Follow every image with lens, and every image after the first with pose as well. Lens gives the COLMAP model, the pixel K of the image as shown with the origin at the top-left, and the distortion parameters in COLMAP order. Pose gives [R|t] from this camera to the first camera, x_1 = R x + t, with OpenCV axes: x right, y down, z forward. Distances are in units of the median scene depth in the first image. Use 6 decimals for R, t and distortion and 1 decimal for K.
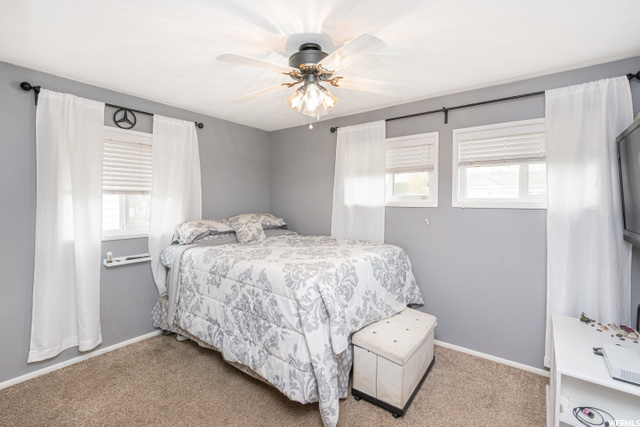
lens RADIAL K [[295.6, 0, 321.5], [0, 295.6, 205.7], [0, 0, 1]] dist [-0.003719, -0.000359]
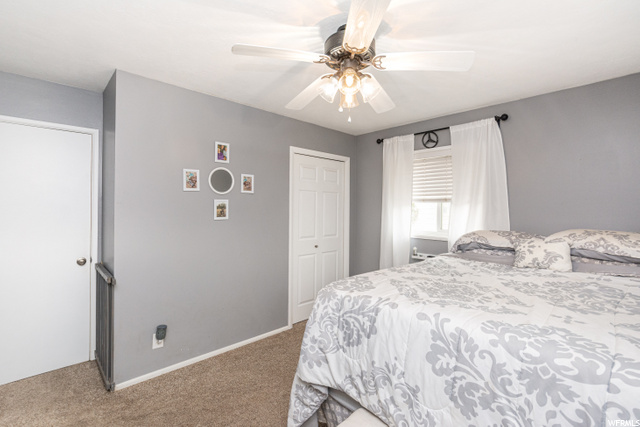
lens RADIAL K [[295.6, 0, 321.5], [0, 295.6, 205.7], [0, 0, 1]] dist [-0.003719, -0.000359]
pose [[-0.180722, -0.010622, -0.983477, 0.601444], [-0.023513, 0.999703, -0.006476, -0.006554], [0.983253, 0.021954, -0.180918, 0.789238]]
